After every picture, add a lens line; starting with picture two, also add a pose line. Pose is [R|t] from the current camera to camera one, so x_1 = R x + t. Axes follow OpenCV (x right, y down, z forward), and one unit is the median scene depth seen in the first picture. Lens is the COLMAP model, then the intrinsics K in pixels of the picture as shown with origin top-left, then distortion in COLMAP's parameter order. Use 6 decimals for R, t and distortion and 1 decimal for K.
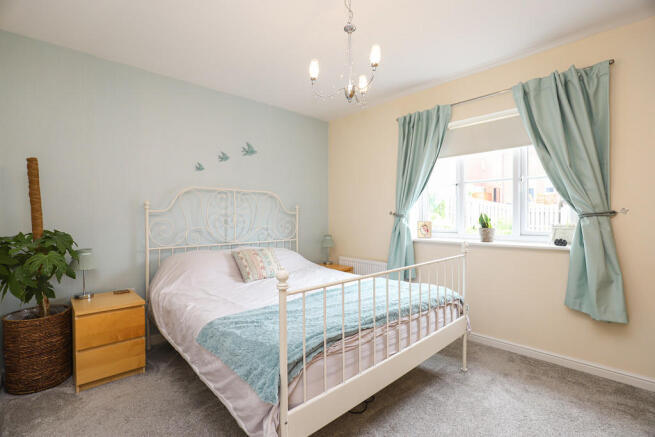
lens RADIAL K [[301.8, 0, 325.7], [0, 301.8, 221.2], [0, 0, 1]] dist [-0.019551, 0.001151]
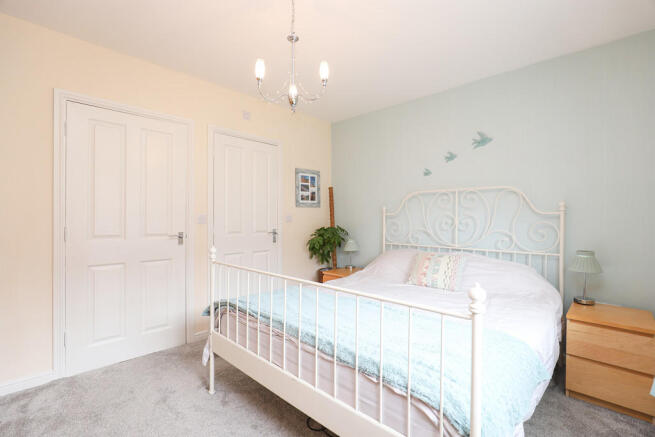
lens RADIAL K [[301.8, 0, 324.6], [0, 301.8, 213.6], [0, 0, 1]] dist [-0.019551, 0.001151]
pose [[0.052656, -0.017654, -0.998457, 0.600511], [-0.019957, 0.999625, -0.018727, -0.005985], [0.998413, 0.020912, 0.052284, 0.560954]]
